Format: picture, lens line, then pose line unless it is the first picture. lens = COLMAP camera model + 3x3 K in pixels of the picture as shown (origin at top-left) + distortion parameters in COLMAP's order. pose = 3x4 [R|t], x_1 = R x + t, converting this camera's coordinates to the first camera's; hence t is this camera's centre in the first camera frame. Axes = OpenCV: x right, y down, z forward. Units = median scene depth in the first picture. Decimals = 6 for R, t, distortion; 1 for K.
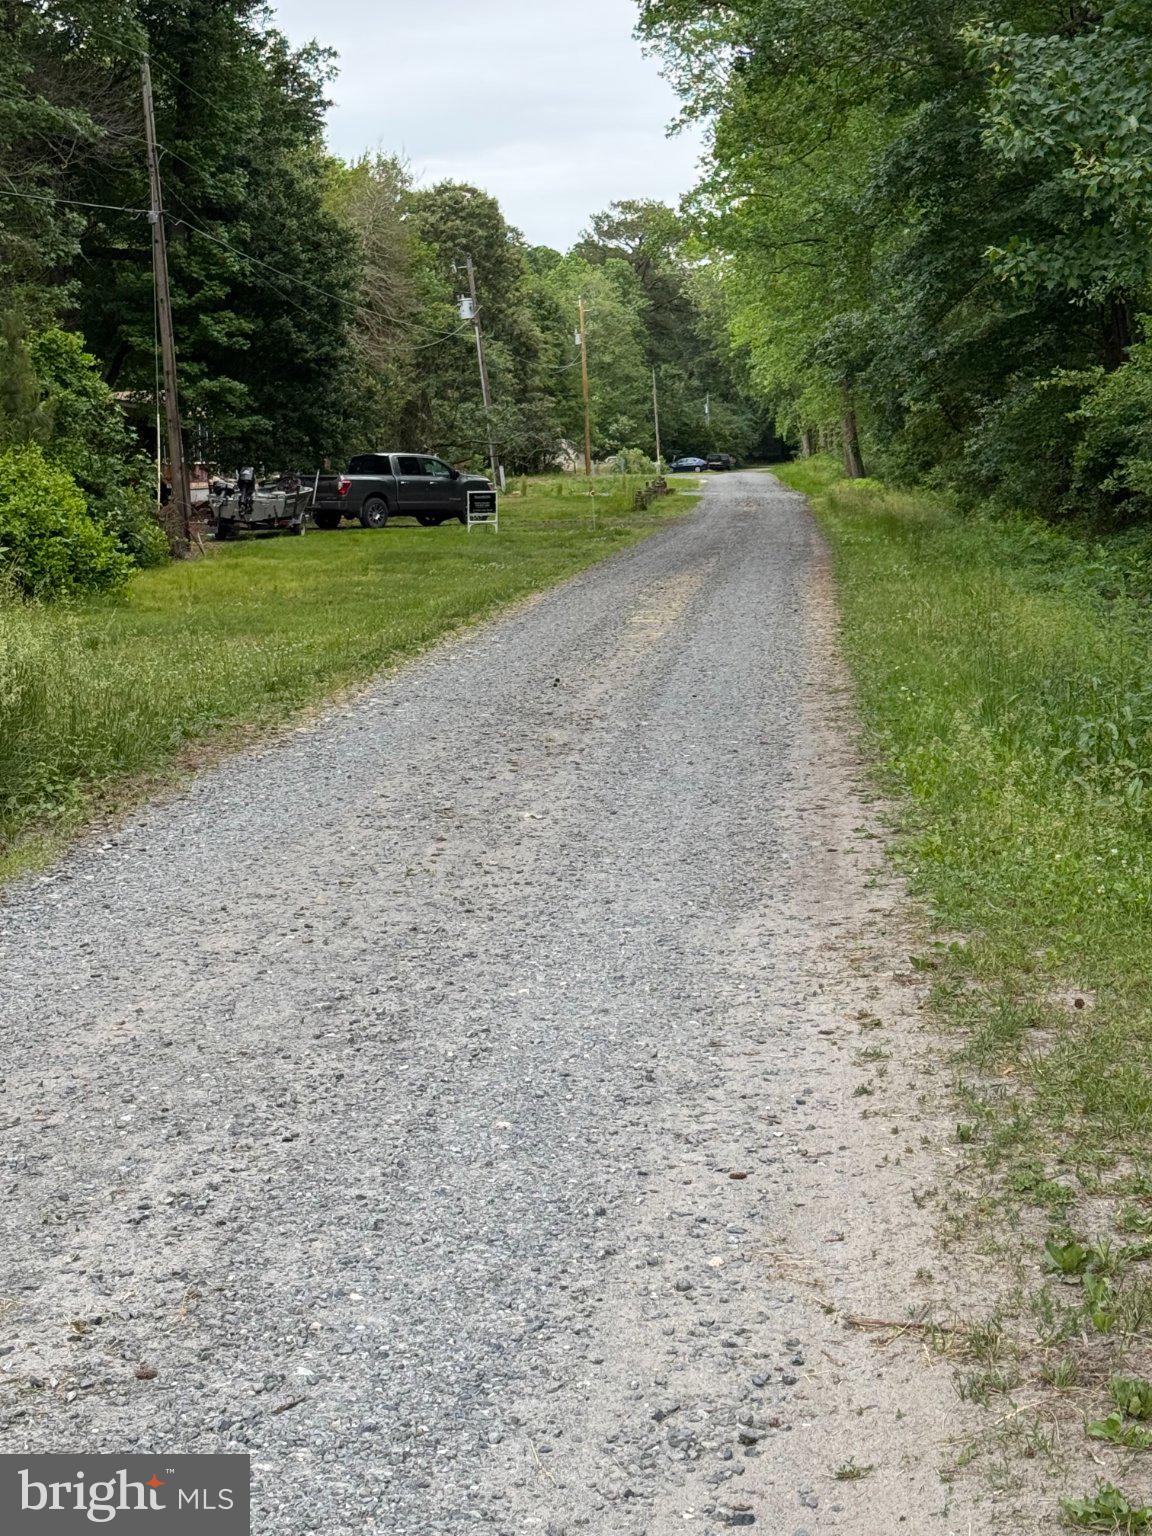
lens RADIAL K [[2819.2, 0, 576.0], [0, 2819.2, 768.0], [0, 0, 1]] dist [0.012453, 0.000000]
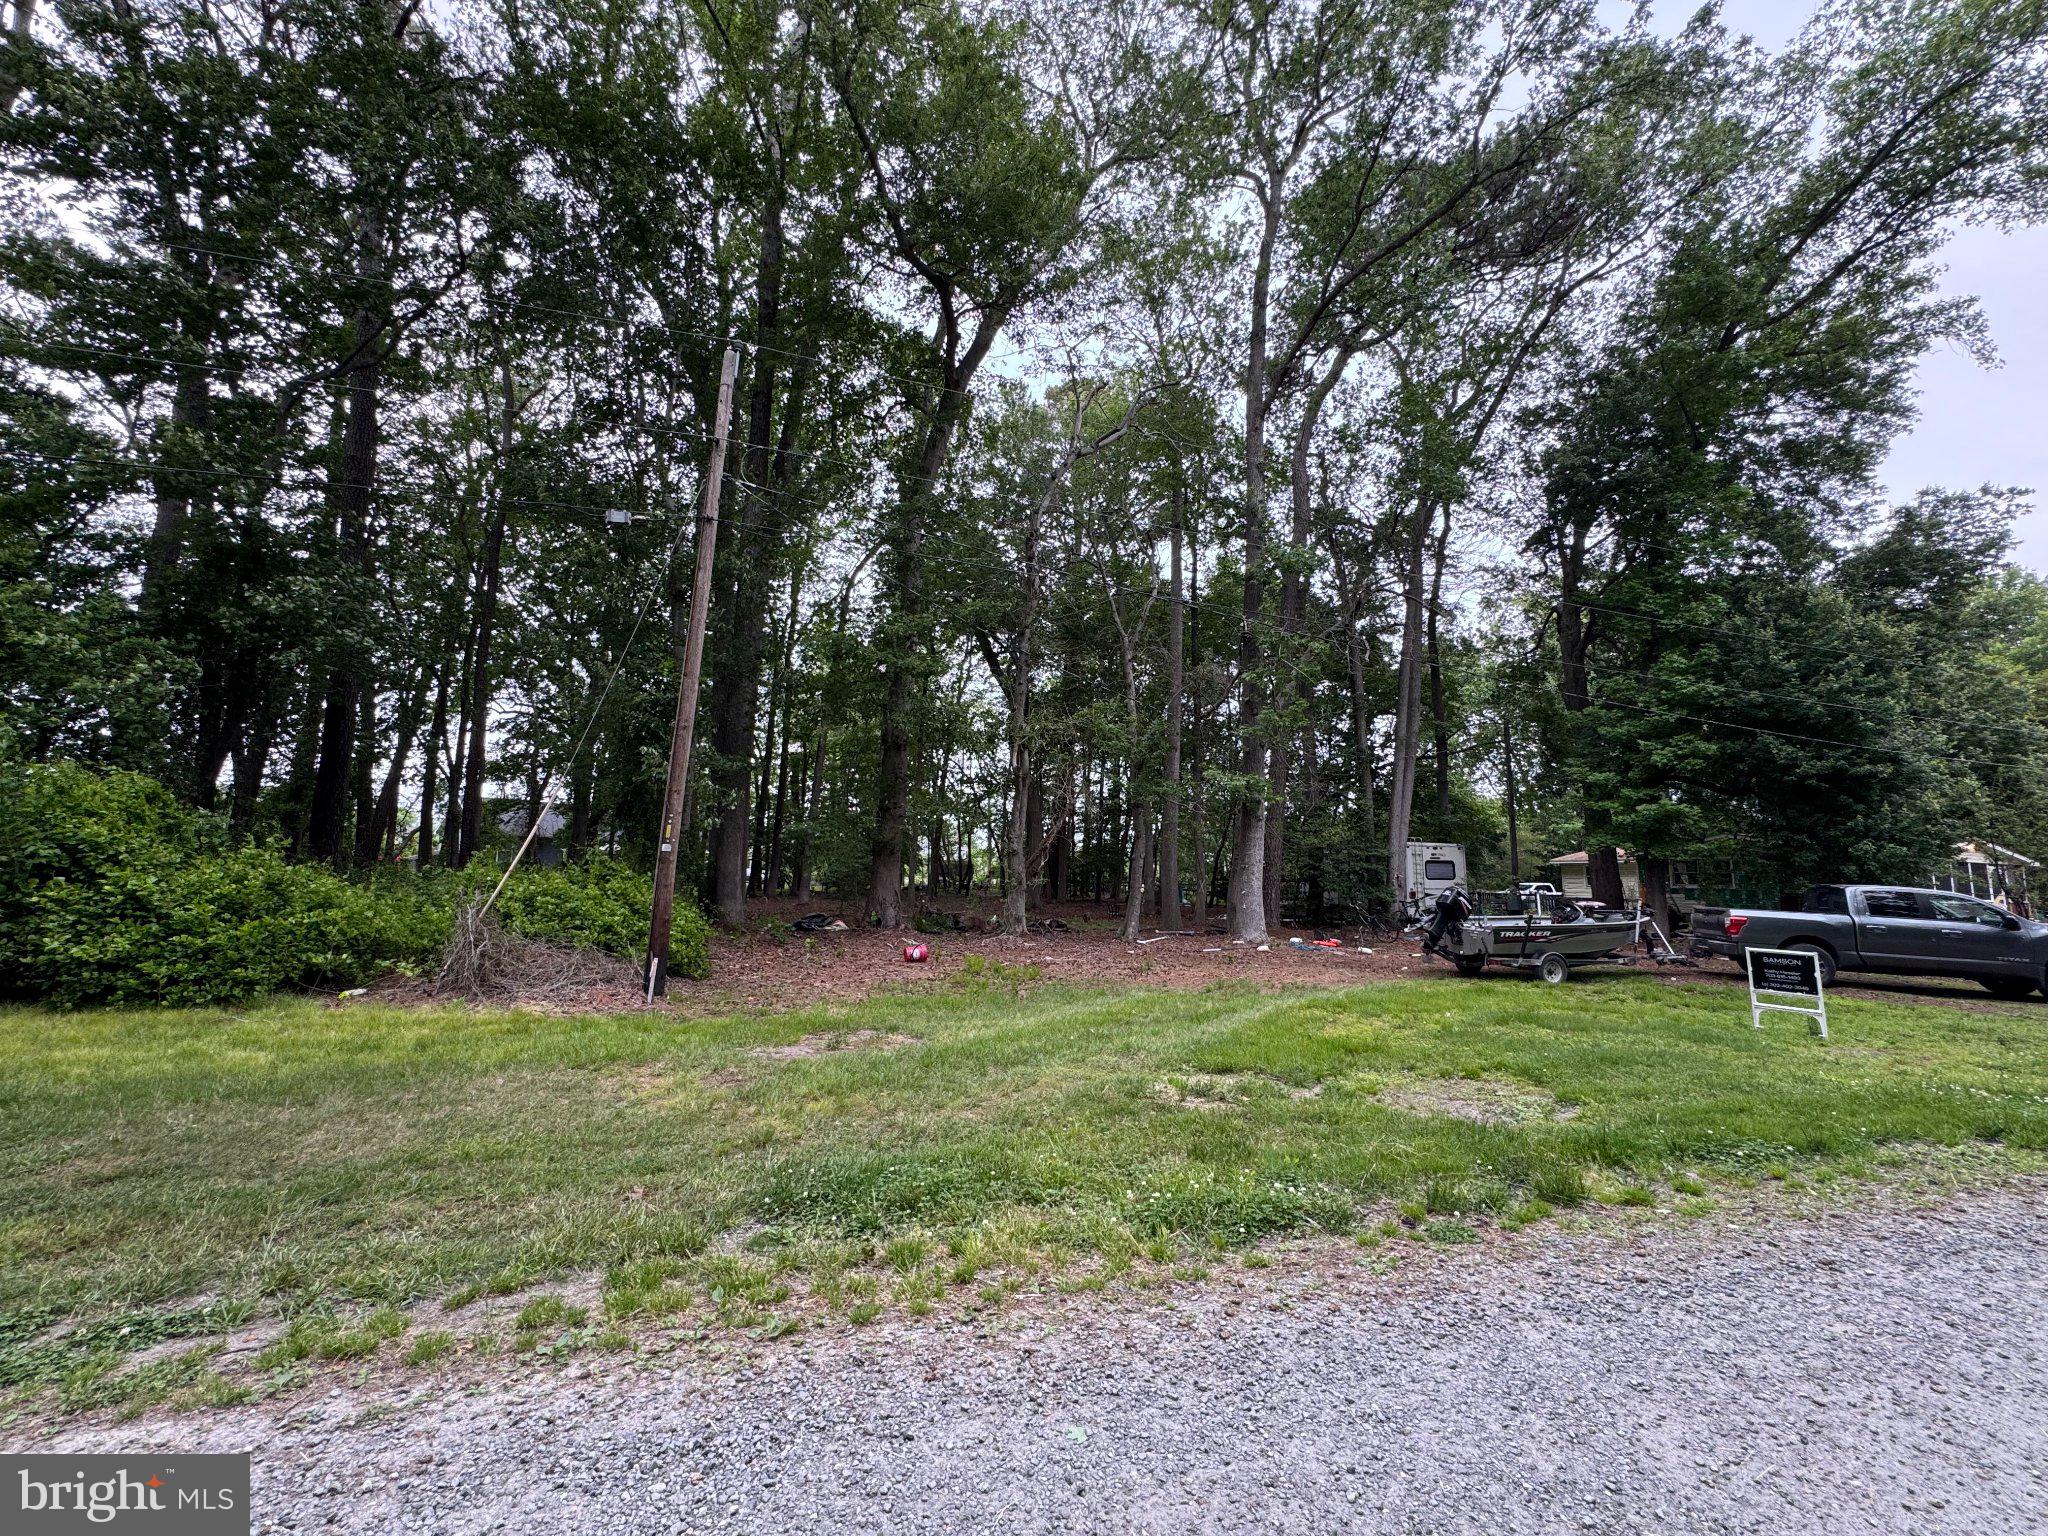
lens RADIAL K [[818.7, 0, 1027.0], [0, 818.7, 765.8], [0, 0, 1]] dist [-0.007676, 0.000608]
pose [[0.402030, -0.082768, -0.911878, 0.042692], [-0.152085, 0.976036, -0.155643, -0.076783], [0.902908, 0.201256, 0.379807, 0.720973]]
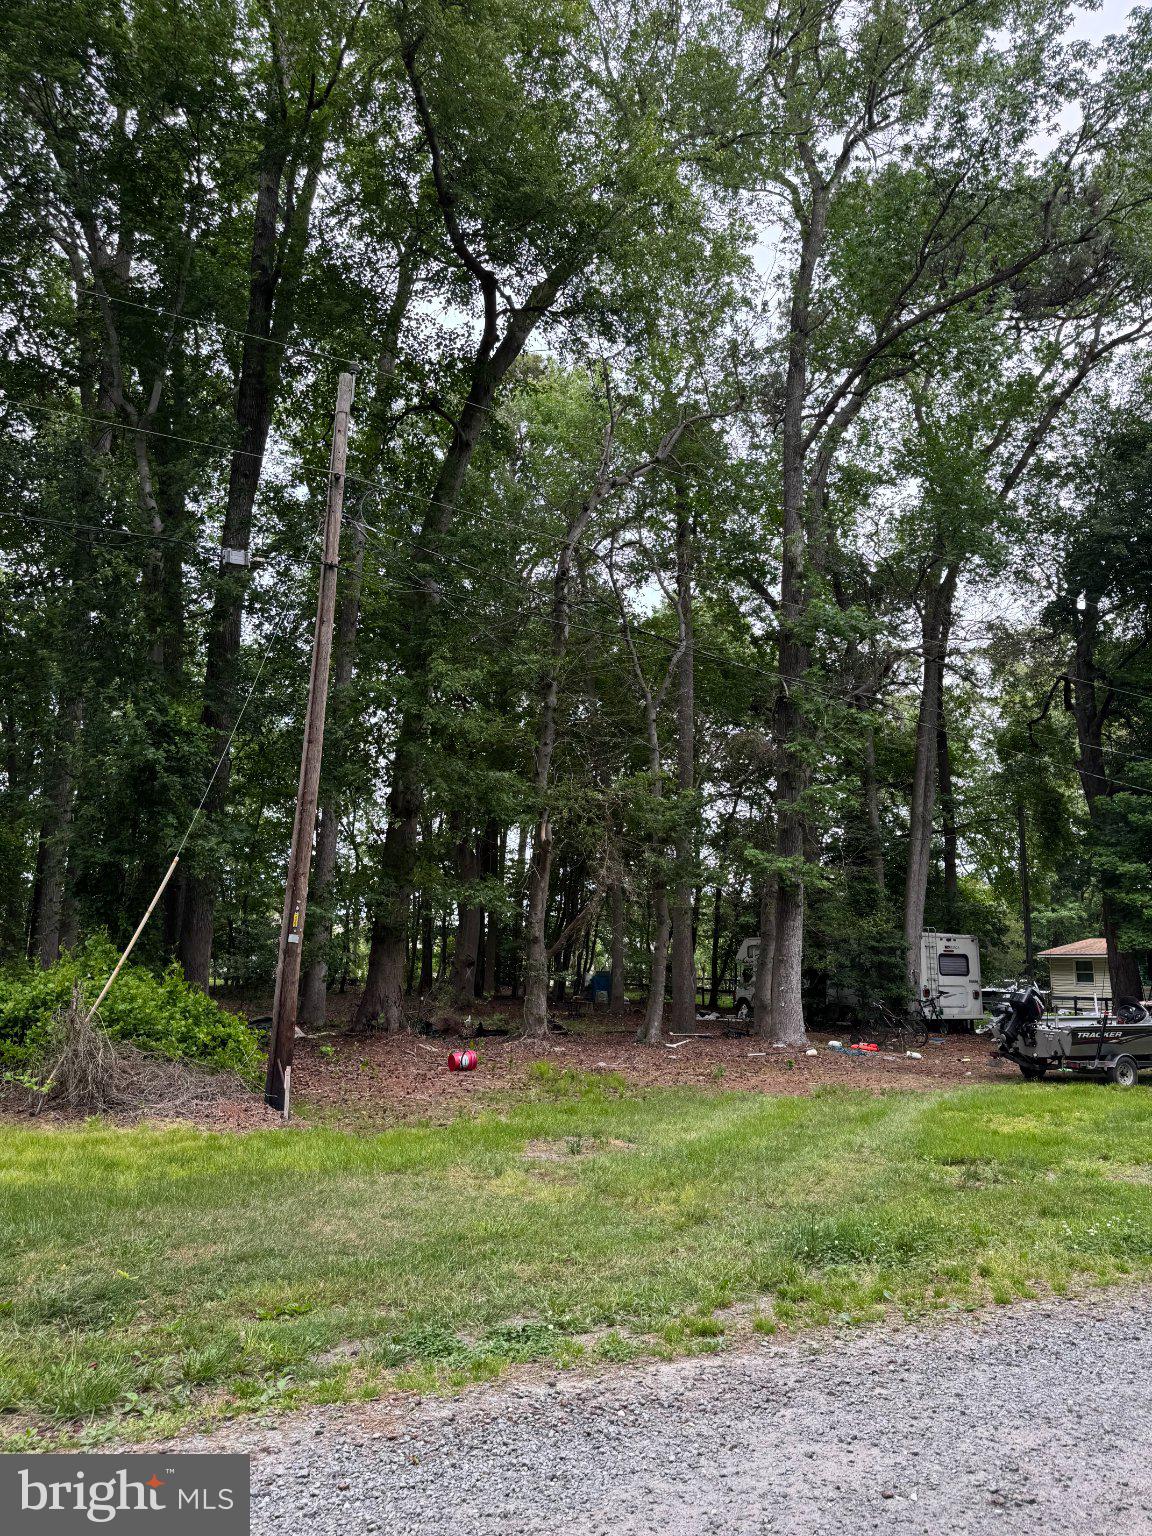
lens RADIAL K [[1060.8, 0, 573.6], [0, 1060.8, 772.4], [0, 0, 1]] dist [0.021107, -0.002074]
pose [[0.575012, -0.103804, -0.811533, 0.046236], [-0.150732, 0.961497, -0.229788, -0.069319], [0.804140, 0.254455, 0.537226, 0.664775]]
